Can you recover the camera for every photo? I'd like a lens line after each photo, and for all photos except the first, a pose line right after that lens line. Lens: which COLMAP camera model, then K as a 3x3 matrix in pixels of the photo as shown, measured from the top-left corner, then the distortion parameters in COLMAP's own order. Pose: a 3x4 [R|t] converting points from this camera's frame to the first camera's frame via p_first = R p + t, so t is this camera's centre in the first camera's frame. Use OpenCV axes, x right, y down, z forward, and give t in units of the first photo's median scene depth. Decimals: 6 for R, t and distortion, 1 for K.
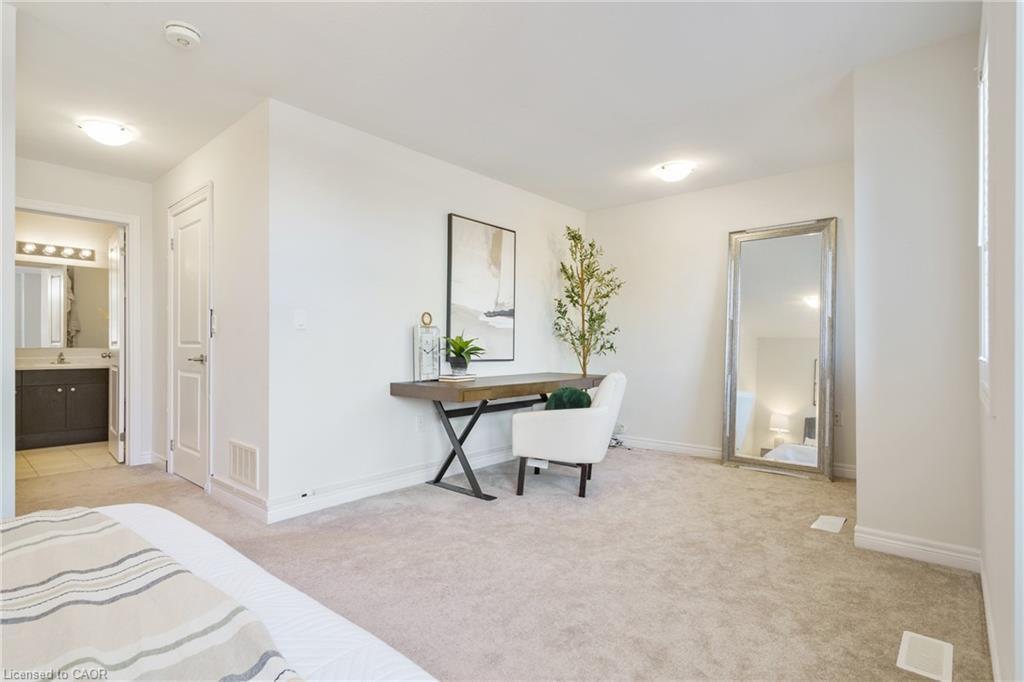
lens RADIAL K [[500.9, 0, 511.4], [0, 500.9, 347.2], [0, 0, 1]] dist [-0.001039, -0.000234]
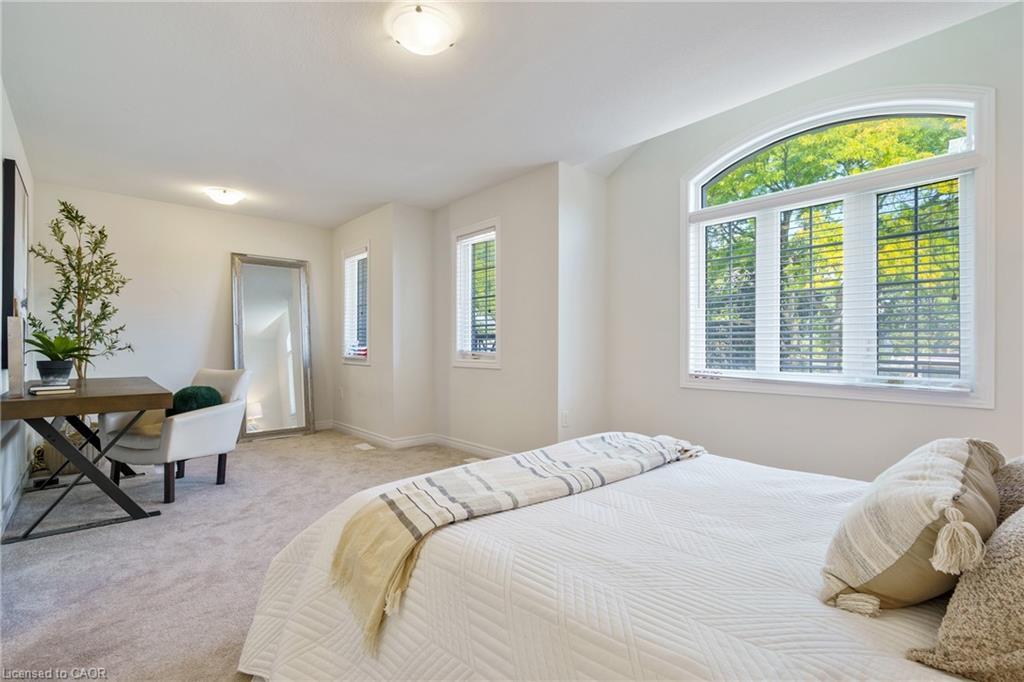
lens RADIAL K [[486.5, 0, 512.1], [0, 486.5, 348.6], [0, 0, 1]] dist [0.003979, 0.000520]
pose [[0.094216, -0.005089, 0.995539, -0.855083], [-0.002206, 0.999983, 0.005321, -0.005705], [-0.995549, -0.002697, 0.094203, 0.266976]]
